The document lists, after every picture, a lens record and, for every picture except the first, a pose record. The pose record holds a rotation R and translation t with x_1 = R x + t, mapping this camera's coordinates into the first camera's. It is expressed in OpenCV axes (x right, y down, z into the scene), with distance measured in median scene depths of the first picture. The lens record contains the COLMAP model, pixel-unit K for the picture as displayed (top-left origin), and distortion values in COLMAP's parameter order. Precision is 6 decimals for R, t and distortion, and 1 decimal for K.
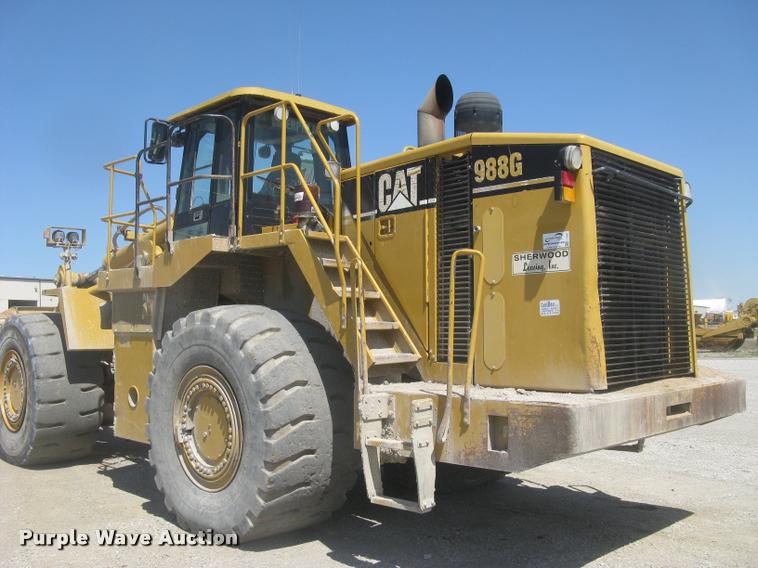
lens RADIAL K [[774.7, 0, 380.3], [0, 774.7, 315.8], [0, 0, 1]] dist [-0.114380, 0.000000]
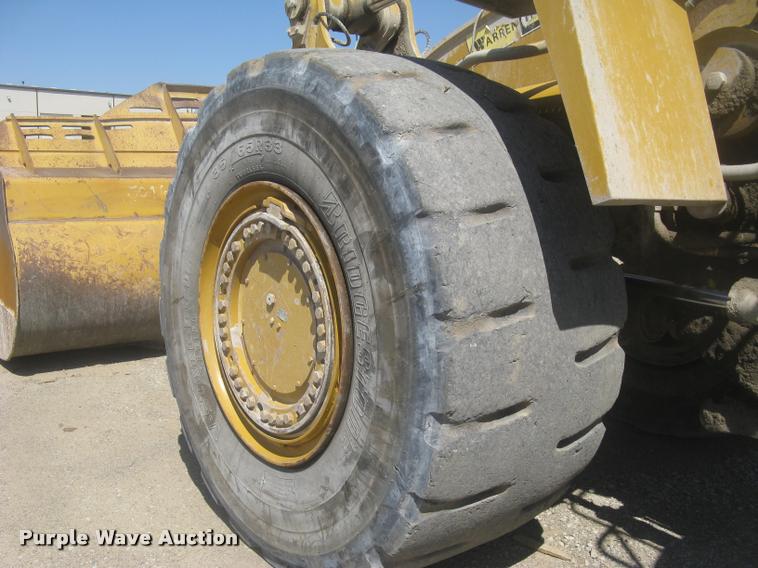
lens RADIAL K [[774.7, 0, 380.2], [0, 774.7, 286.9], [0, 0, 1]] dist [-0.114380, 0.000000]
pose [[0.995564, 0.055652, -0.075865, -0.646595], [-0.041074, 0.982491, 0.181724, 0.046055], [0.084650, -0.177802, 0.980419, 1.099852]]
